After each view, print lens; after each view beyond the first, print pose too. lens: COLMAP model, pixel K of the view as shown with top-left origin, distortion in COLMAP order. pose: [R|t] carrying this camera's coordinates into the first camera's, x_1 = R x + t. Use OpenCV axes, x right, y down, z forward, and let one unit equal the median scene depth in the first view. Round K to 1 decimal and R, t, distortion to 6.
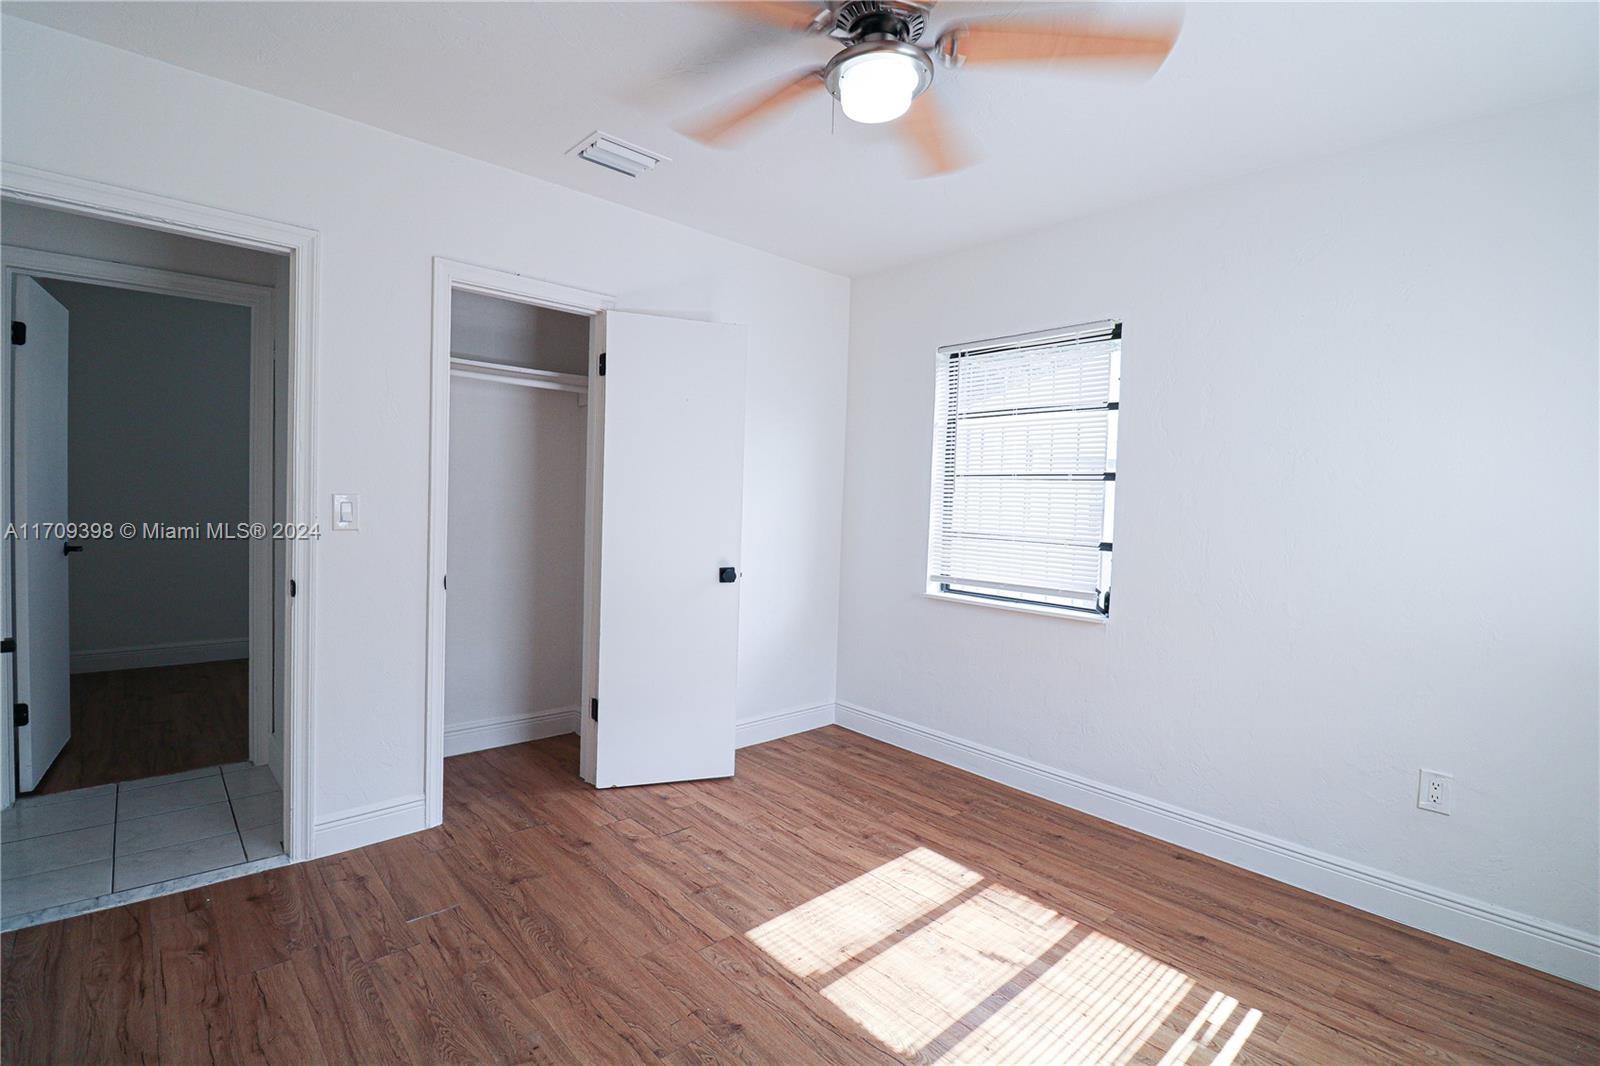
lens RADIAL K [[743.1, 0, 805.9], [0, 743.1, 531.0], [0, 0, 1]] dist [-0.011324, -0.007488]
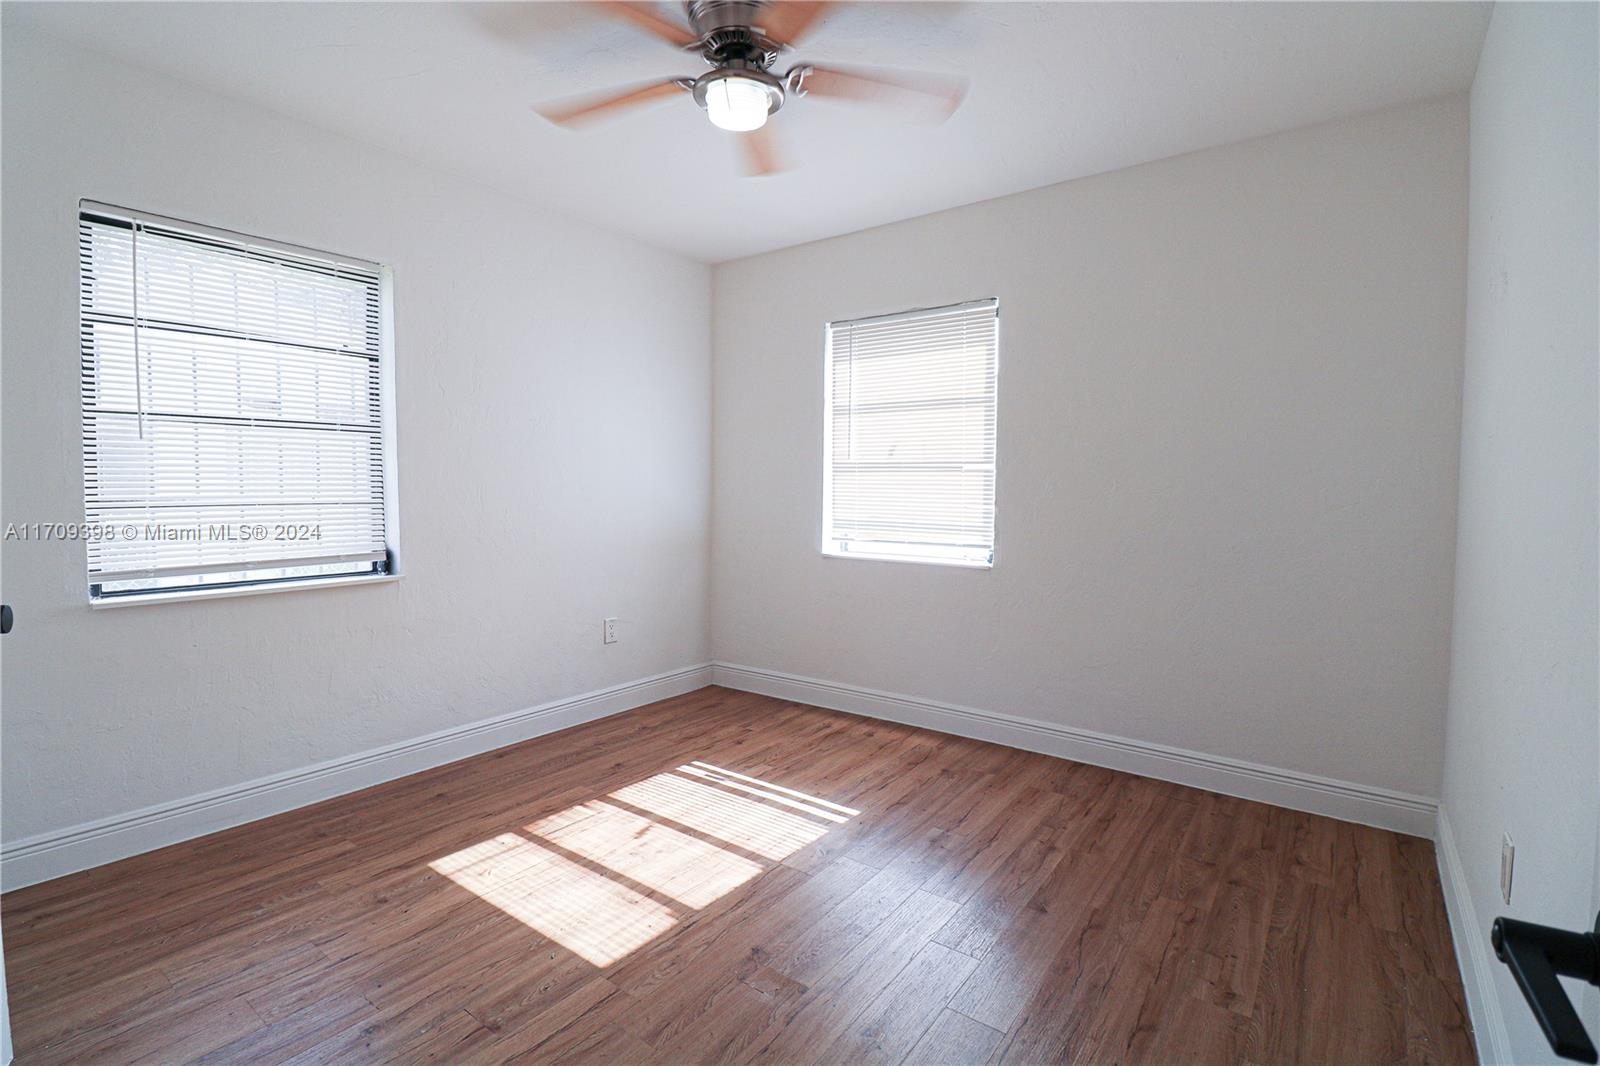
lens RADIAL K [[743.1, 0, 805.6], [0, 743.1, 527.9], [0, 0, 1]] dist [-0.011324, -0.007488]
pose [[-0.204472, -0.083629, 0.975293, -0.809463], [0.033229, 0.995177, 0.092301, -0.019705], [-0.978308, 0.051281, -0.200707, 0.823021]]
